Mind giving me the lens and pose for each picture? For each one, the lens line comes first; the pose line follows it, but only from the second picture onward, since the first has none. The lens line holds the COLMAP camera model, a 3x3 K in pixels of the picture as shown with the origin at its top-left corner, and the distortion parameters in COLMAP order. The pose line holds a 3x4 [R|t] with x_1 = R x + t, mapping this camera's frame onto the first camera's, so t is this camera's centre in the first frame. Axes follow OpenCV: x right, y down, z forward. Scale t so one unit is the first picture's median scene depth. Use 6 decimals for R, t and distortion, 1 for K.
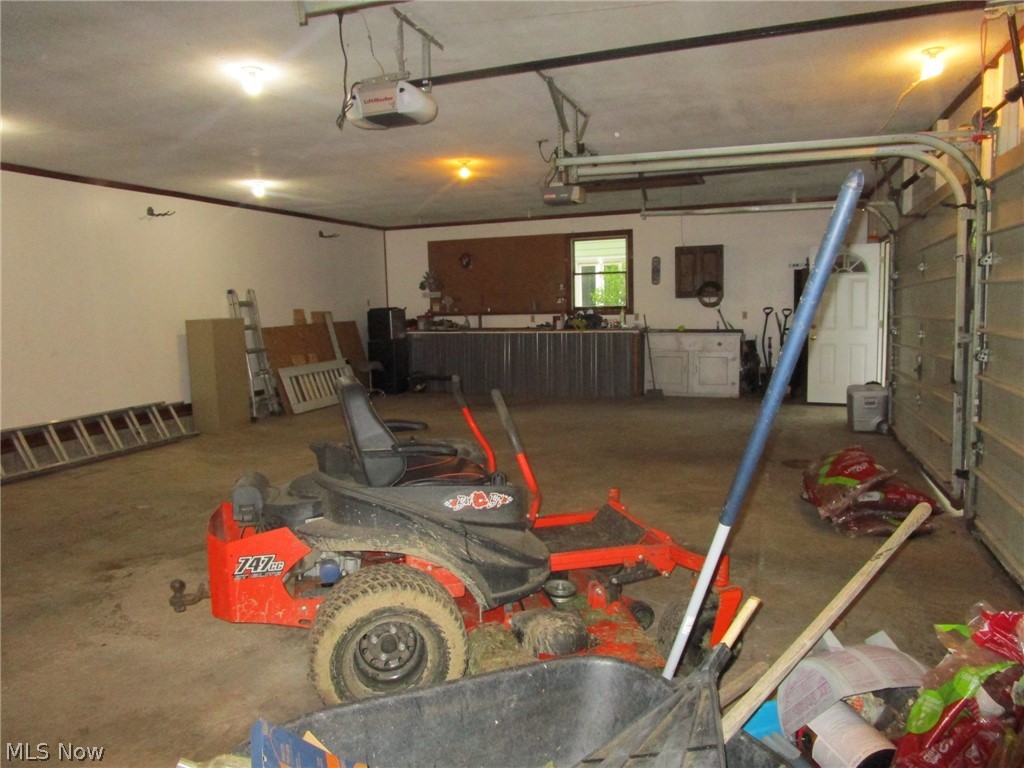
lens RADIAL K [[728.8, 0, 515.7], [0, 728.8, 377.4], [0, 0, 1]] dist [-0.024733, 0.001961]
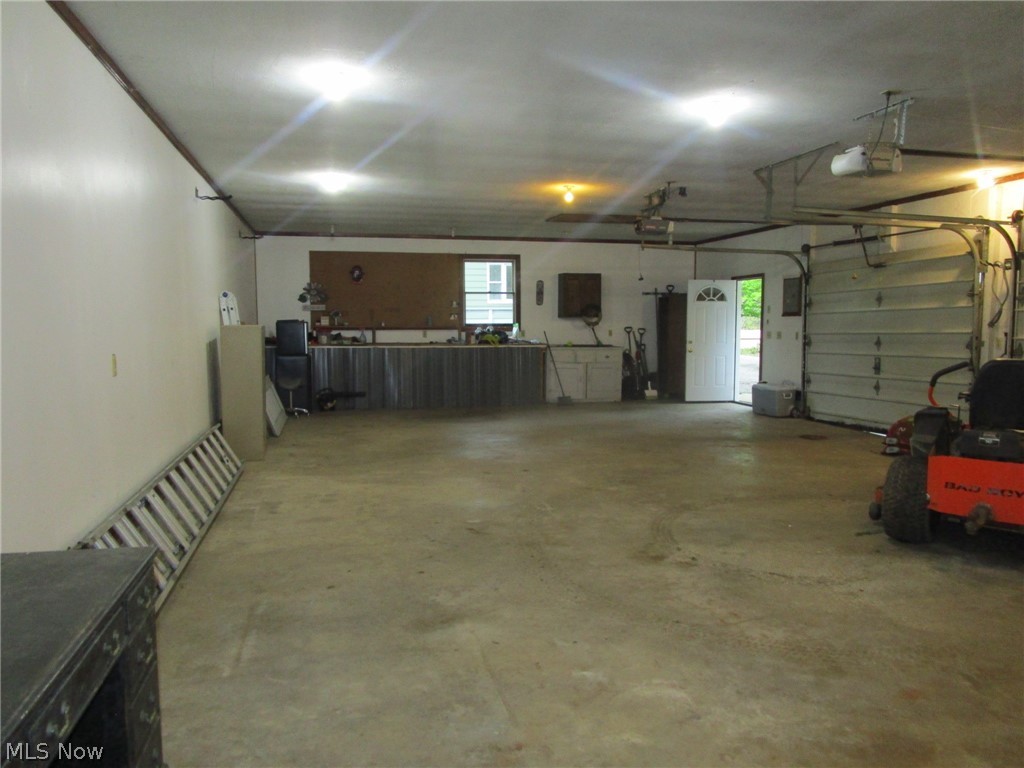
lens RADIAL K [[728.8, 0, 507.5], [0, 728.8, 393.6], [0, 0, 1]] dist [-0.024733, 0.001961]
pose [[0.829281, -0.030935, 0.557975, -0.493081], [0.036910, 0.999318, 0.000547, 0.007174], [-0.557612, 0.020141, 0.829858, 0.094497]]
